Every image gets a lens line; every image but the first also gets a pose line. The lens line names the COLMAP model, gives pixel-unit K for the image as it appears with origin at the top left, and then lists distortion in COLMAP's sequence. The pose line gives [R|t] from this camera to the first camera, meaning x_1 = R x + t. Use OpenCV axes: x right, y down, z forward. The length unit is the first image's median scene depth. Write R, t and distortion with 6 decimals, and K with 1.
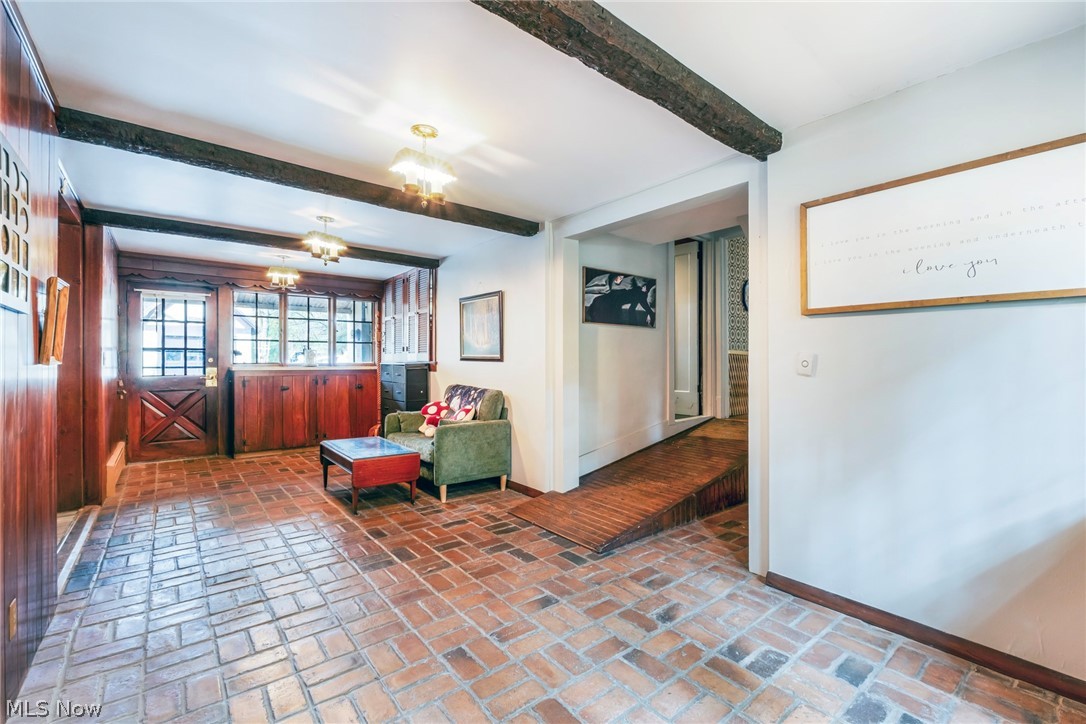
lens RADIAL K [[465.4, 0, 541.5], [0, 465.4, 360.0], [0, 0, 1]] dist [0.003346, -0.002491]
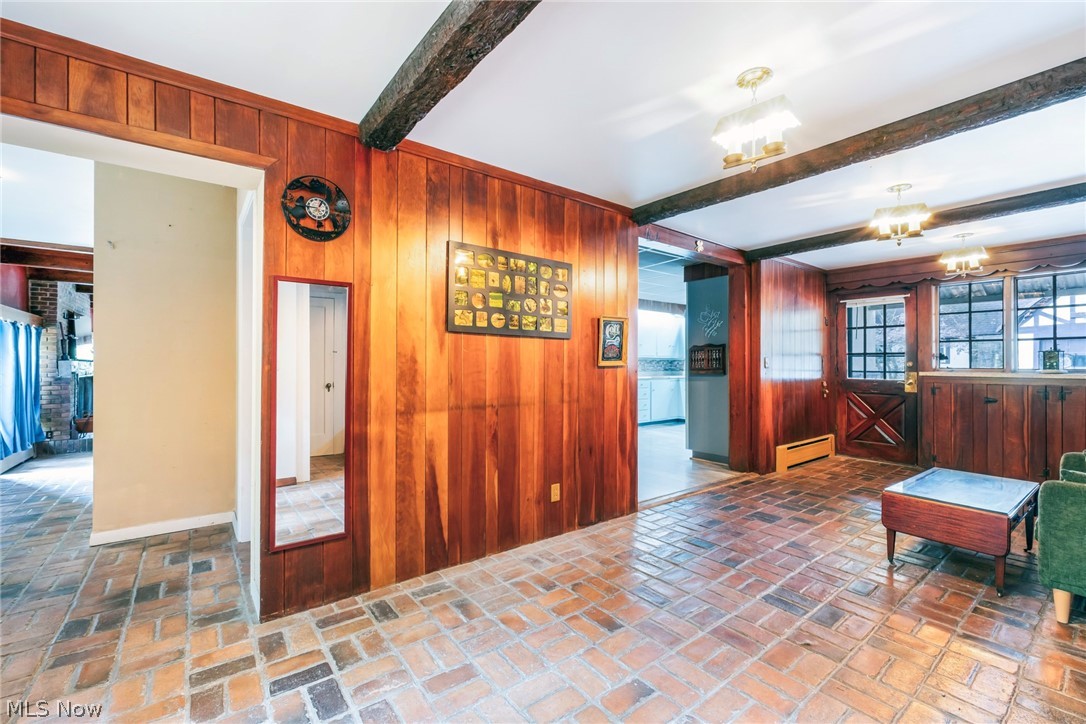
lens RADIAL K [[465.4, 0, 554.2], [0, 465.4, 366.5], [0, 0, 1]] dist [0.003346, -0.002491]
pose [[-0.006584, 0.004583, -0.999968, 0.278651], [-0.003264, 0.999984, 0.004604, 0.003132], [0.999973, 0.003294, -0.006569, 0.329553]]
